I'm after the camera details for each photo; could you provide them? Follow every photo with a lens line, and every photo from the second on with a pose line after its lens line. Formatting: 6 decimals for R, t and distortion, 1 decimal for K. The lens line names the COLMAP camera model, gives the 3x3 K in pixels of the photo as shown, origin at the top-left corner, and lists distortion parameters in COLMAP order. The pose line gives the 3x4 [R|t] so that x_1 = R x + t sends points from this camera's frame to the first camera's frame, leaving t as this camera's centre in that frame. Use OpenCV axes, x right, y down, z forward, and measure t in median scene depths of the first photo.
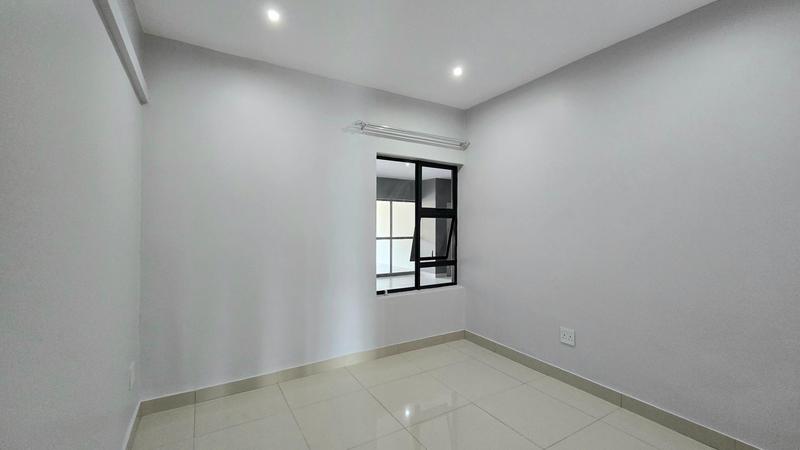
lens RADIAL K [[316.0, 0, 400.0], [0, 316.0, 225.0], [0, 0, 1]] dist [0.000339, -0.000009]
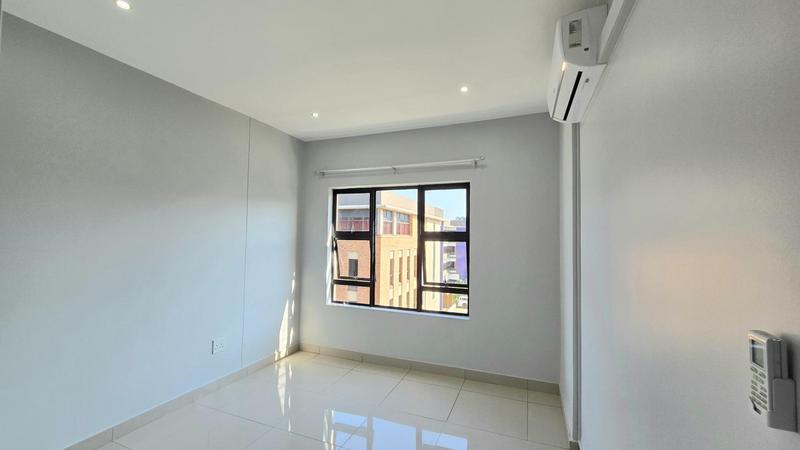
lens RADIAL K [[316.0, 0, 400.0], [0, 316.0, 225.0], [0, 0, 1]] dist [0.000339, -0.000009]
pose [[0.581402, -0.035432, -0.812845, 0.852295], [-0.019896, 0.998133, -0.057739, -0.014087], [0.813373, 0.049742, 0.579612, 0.352689]]
